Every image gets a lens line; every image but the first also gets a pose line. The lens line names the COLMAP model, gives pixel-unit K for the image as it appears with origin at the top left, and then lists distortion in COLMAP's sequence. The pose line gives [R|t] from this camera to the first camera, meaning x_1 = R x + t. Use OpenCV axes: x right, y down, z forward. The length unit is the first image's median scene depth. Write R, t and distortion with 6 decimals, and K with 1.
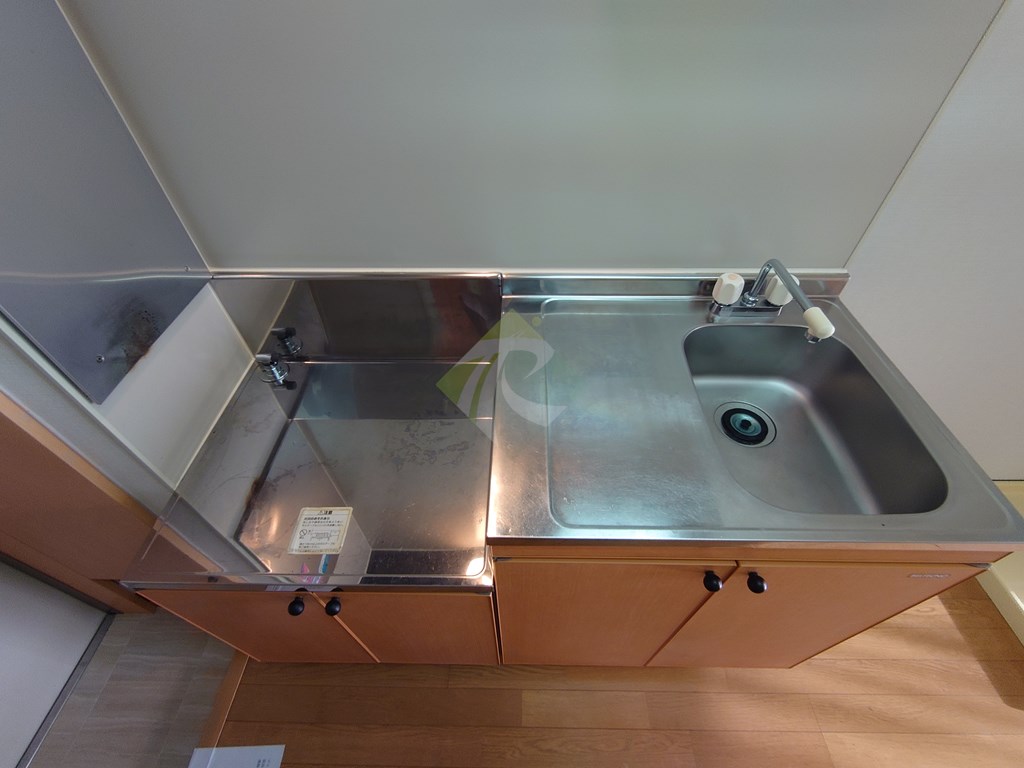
lens RADIAL K [[441.8, 0, 511.1], [0, 441.8, 385.8], [0, 0, 1]] dist [0.000098, 0.000104]
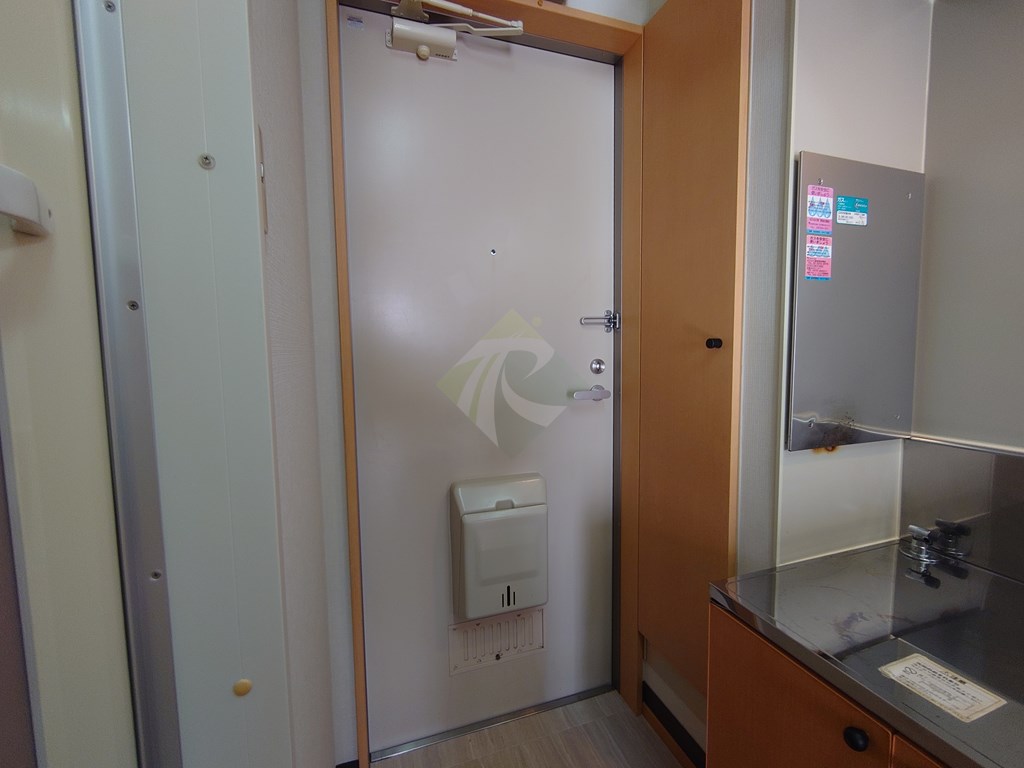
lens RADIAL K [[441.8, 0, 512.3], [0, 441.8, 382.3], [0, 0, 1]] dist [0.000098, 0.000104]
pose [[0.340623, 0.074153, -0.937271, -0.018353], [-0.677305, 0.710768, -0.189913, 0.486059], [0.652100, 0.699507, 0.292329, -0.023079]]
